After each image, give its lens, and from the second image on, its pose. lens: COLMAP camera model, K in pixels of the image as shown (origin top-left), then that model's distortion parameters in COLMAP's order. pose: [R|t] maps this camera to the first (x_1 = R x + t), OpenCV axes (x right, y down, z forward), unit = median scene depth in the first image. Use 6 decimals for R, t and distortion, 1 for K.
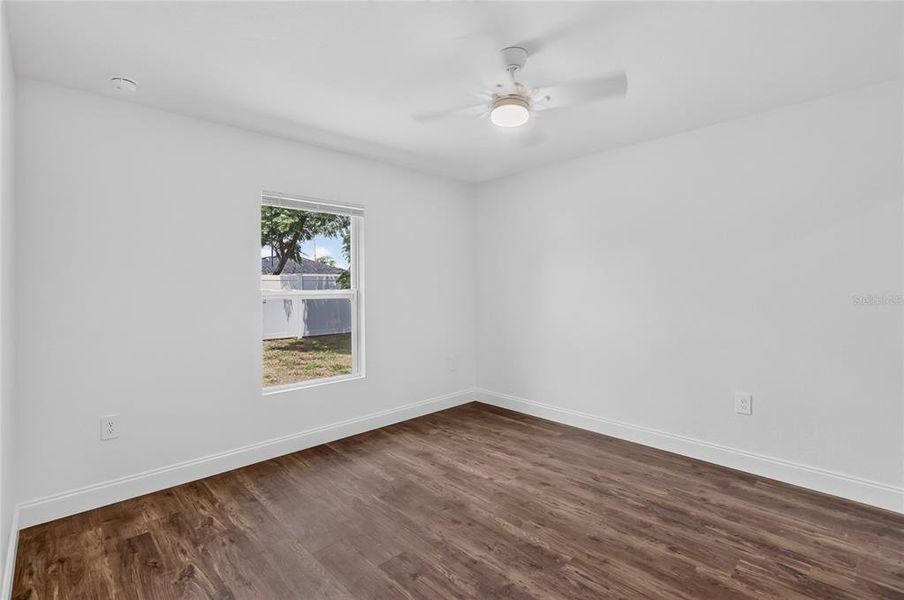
lens RADIAL K [[414.8, 0, 451.7], [0, 414.8, 297.5], [0, 0, 1]] dist [0.003161, -0.000186]
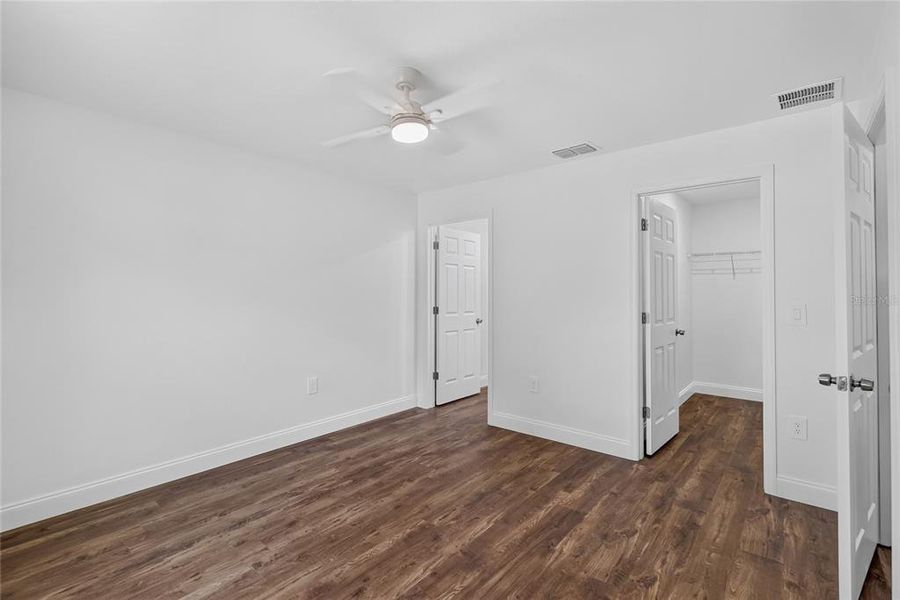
lens RADIAL K [[412.9, 0, 447.7], [0, 412.9, 297.2], [0, 0, 1]] dist [0.003161, -0.000186]
pose [[-0.096922, -0.005825, 0.995275, -0.782098], [0.029962, 0.999513, 0.008767, -0.022874], [-0.994841, 0.030671, -0.096700, 0.884558]]
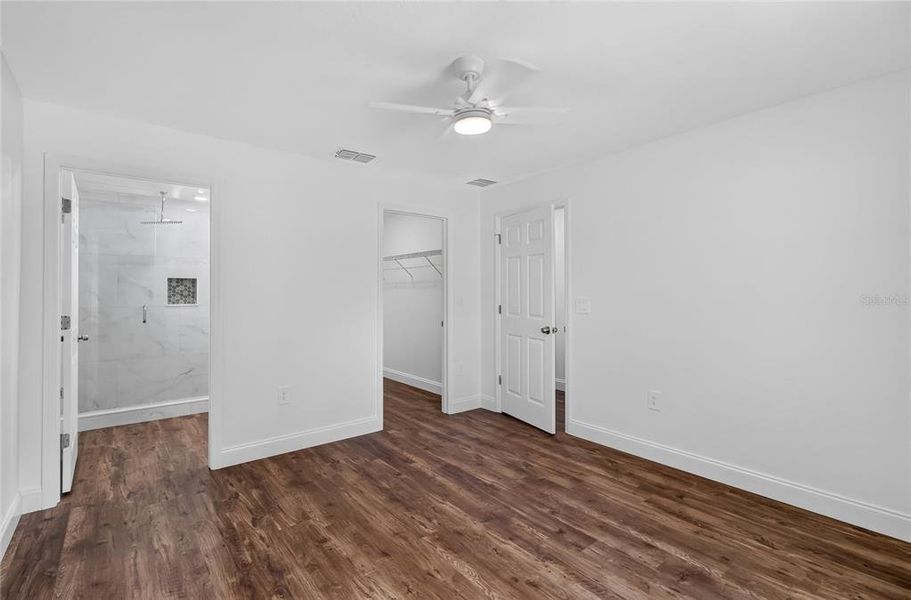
lens RADIAL K [[422.4, 0, 448.6], [0, 422.4, 279.9], [0, 0, 1]] dist [0.003175, 0.000310]
pose [[-0.993853, 0.009497, 0.110302, 0.076718], [0.009966, 0.999943, 0.003706, -0.057401], [-0.110261, 0.004783, -0.993891, 1.823719]]
